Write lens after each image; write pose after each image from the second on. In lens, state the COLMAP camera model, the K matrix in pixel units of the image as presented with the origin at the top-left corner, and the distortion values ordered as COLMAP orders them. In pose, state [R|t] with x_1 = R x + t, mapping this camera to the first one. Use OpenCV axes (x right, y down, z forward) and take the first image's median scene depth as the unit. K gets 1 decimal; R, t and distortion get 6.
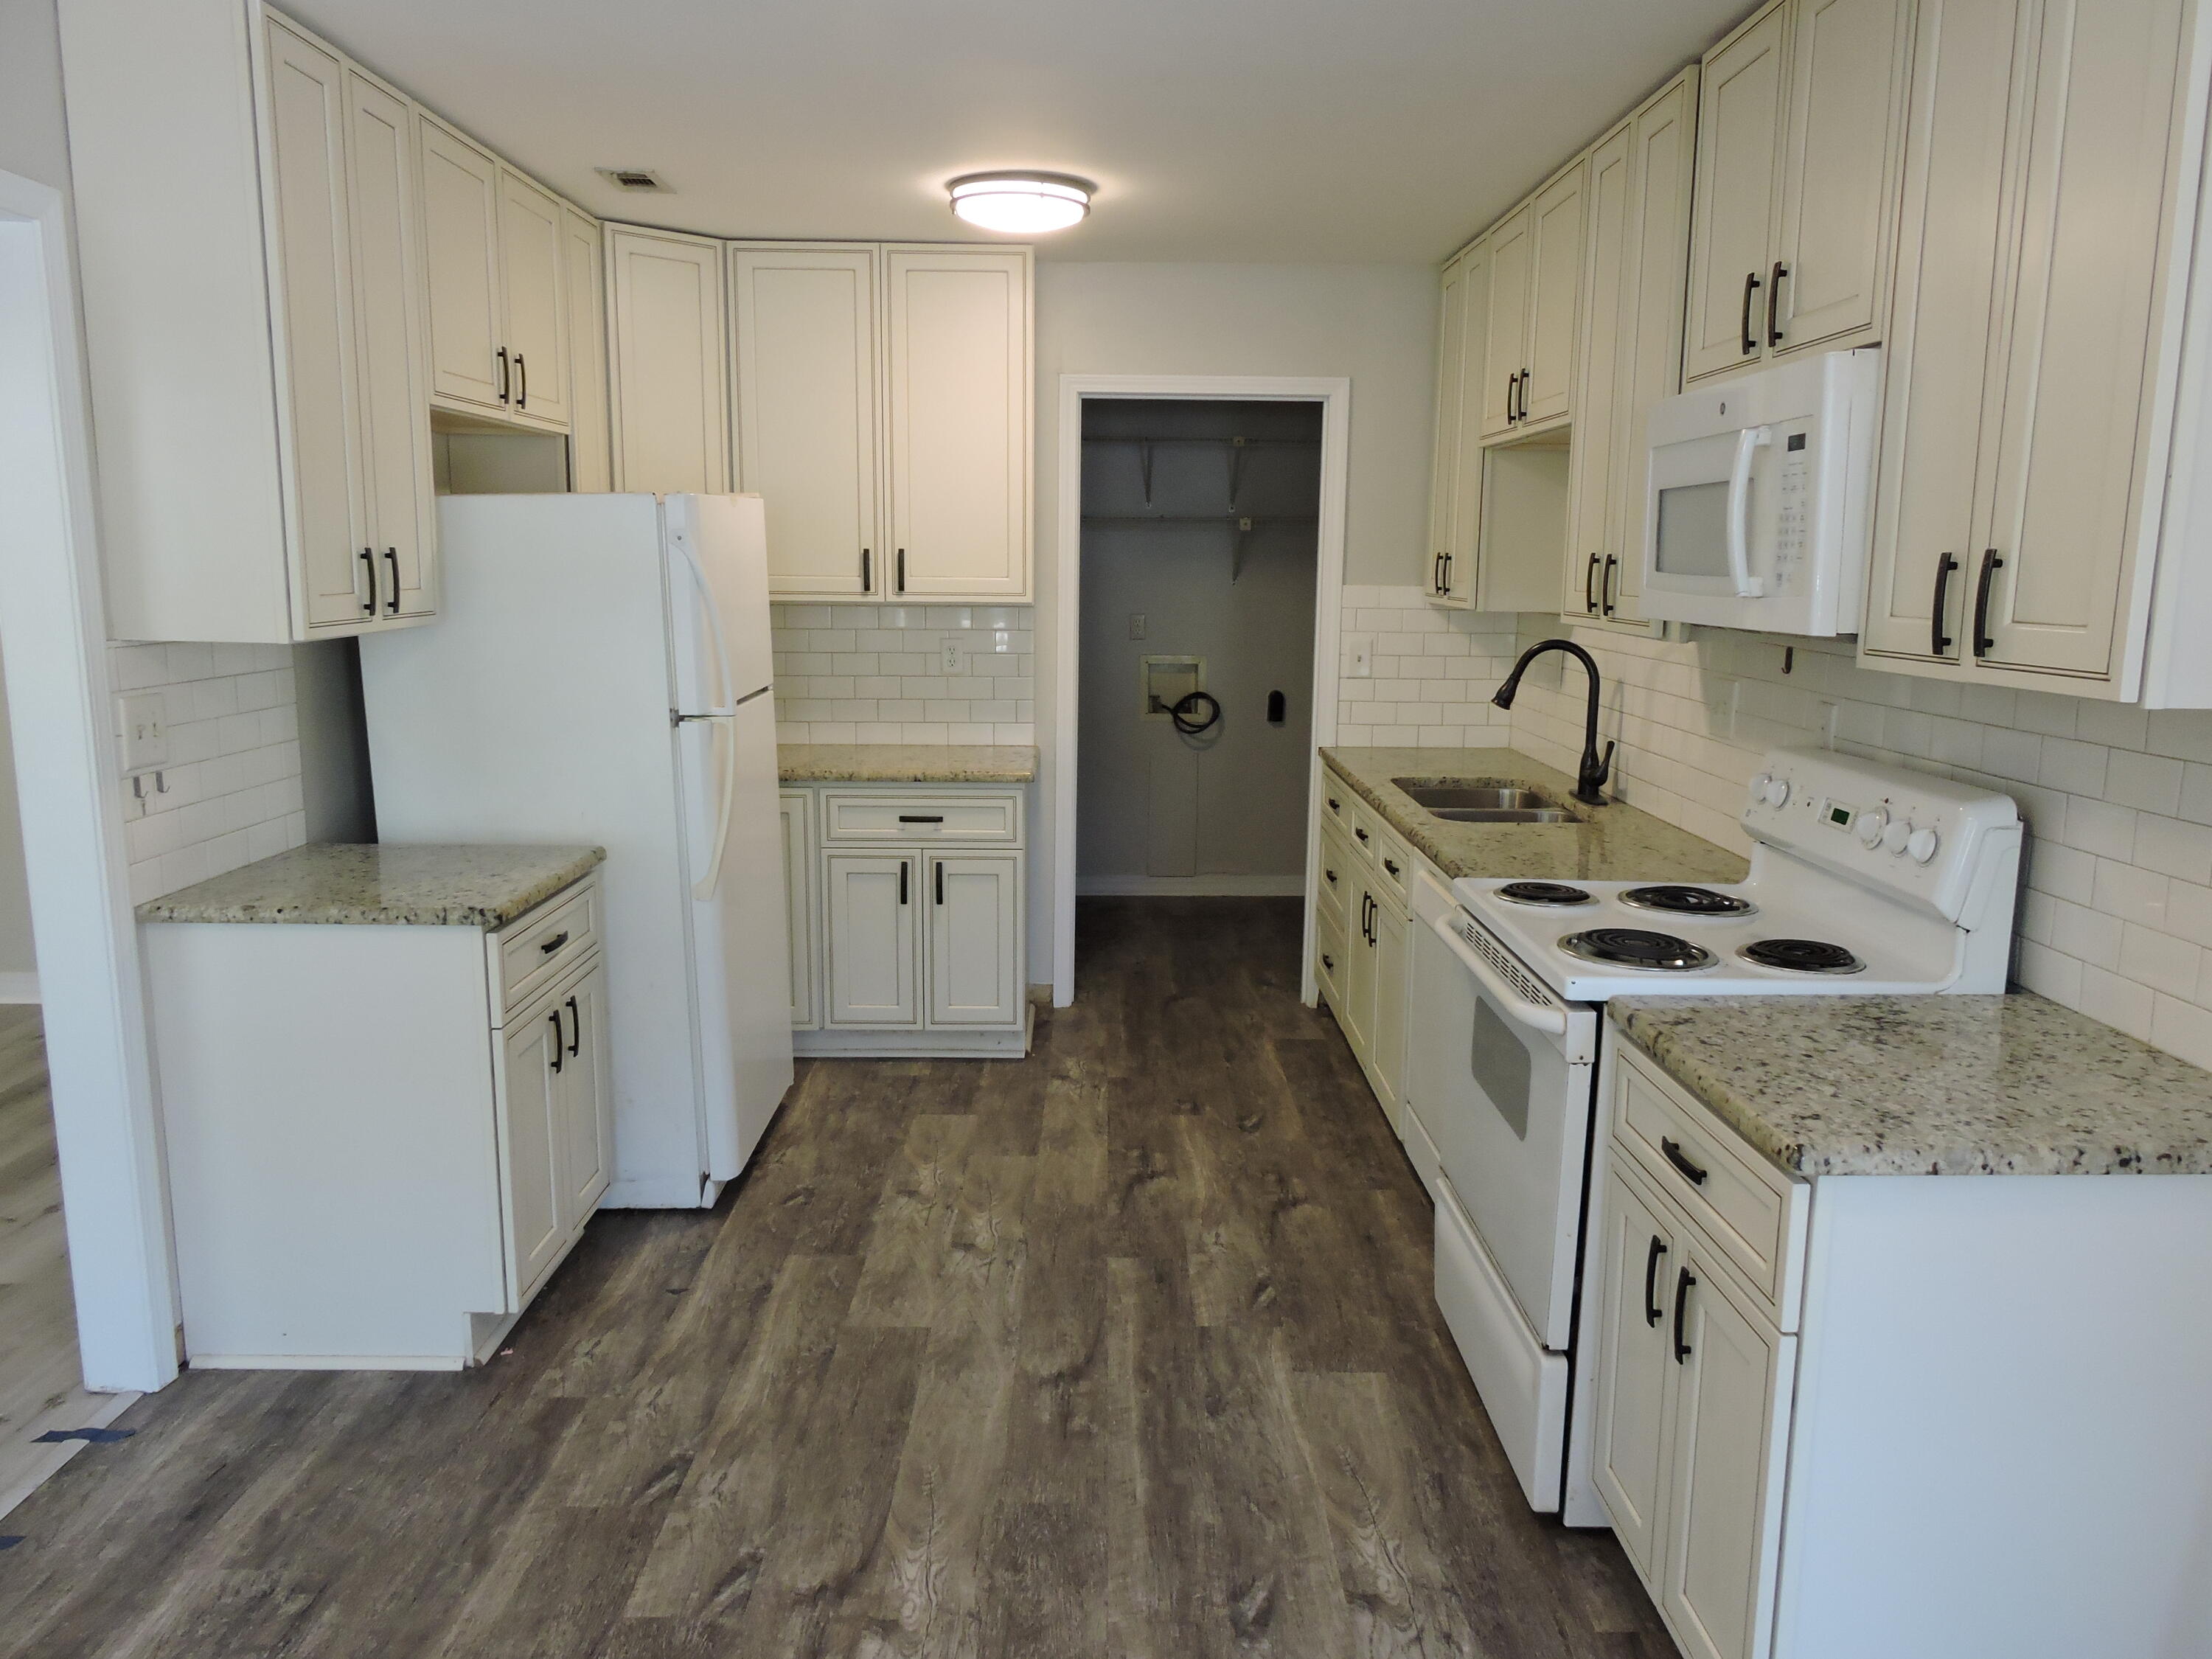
lens RADIAL K [[1606.6, 0, 1123.1], [0, 1606.6, 834.6], [0, 0, 1]] dist [-0.002848, 0.002875]
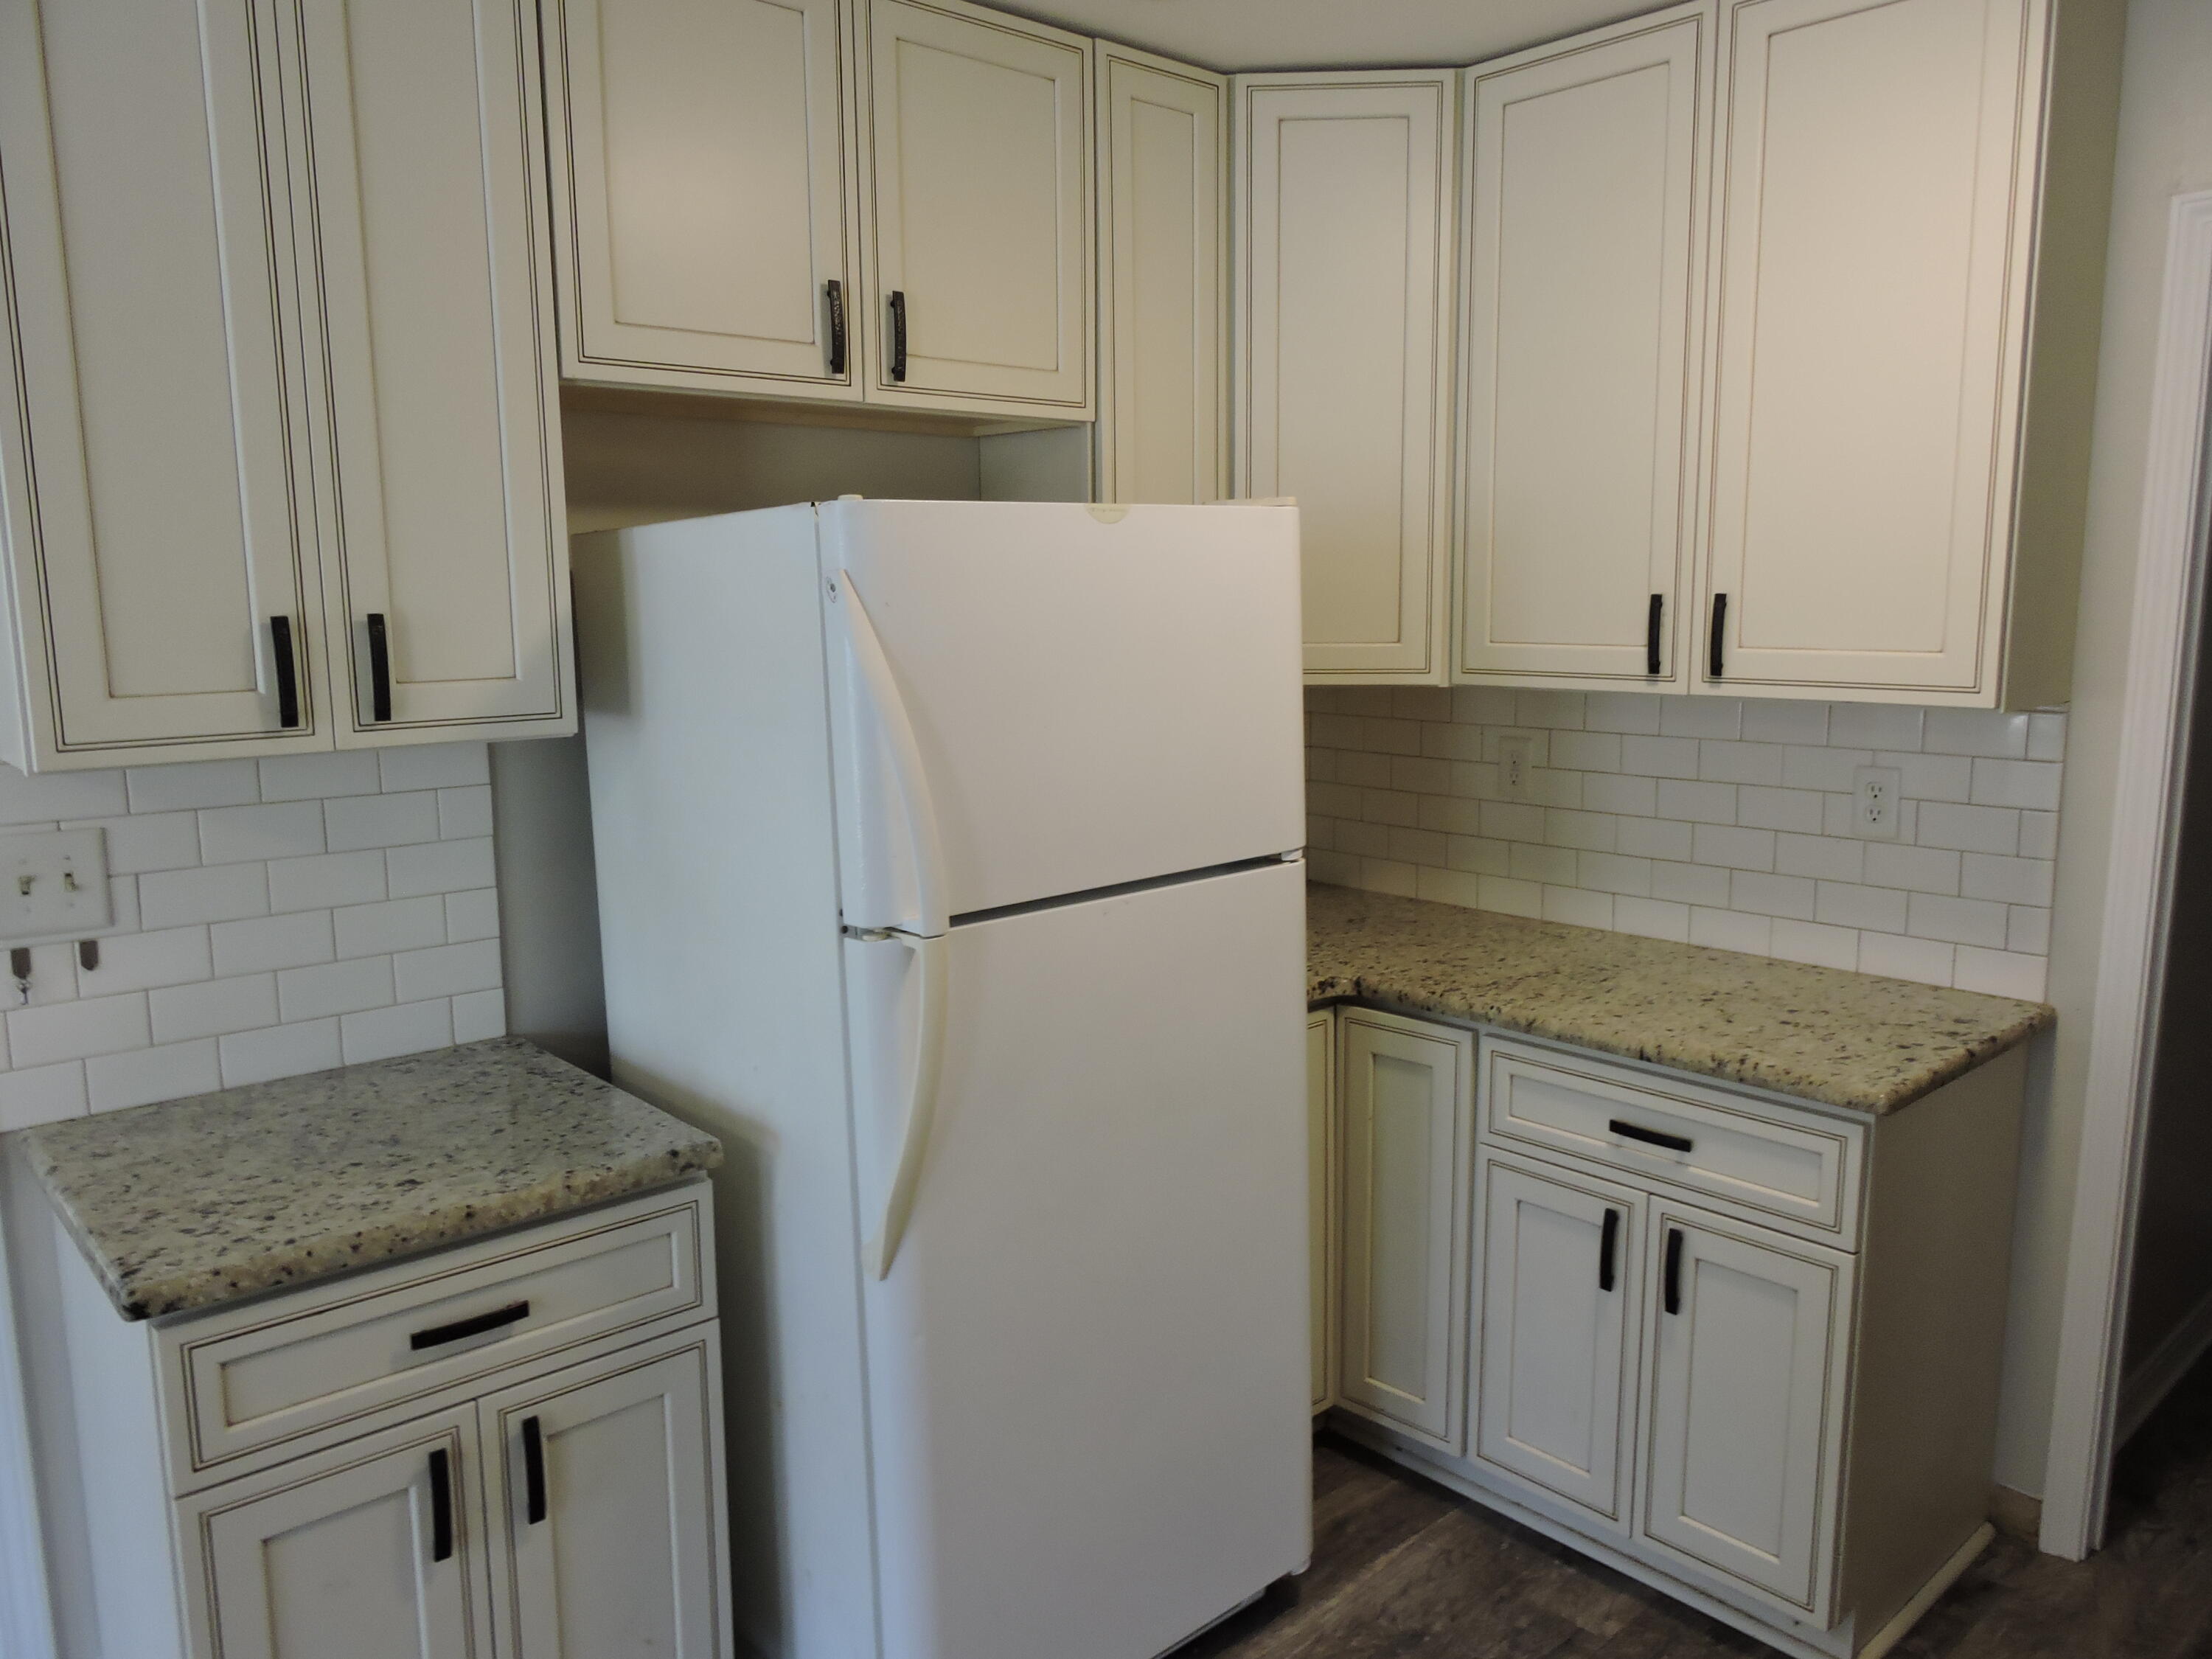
lens RADIAL K [[1606.6, 0, 1088.8], [0, 1606.6, 828.0], [0, 0, 1]] dist [-0.002848, 0.002875]
pose [[0.650345, 0.097352, -0.753375, 0.104266], [-0.117224, 0.992736, 0.027089, -0.079869], [0.750539, 0.070697, 0.657033, 0.439627]]
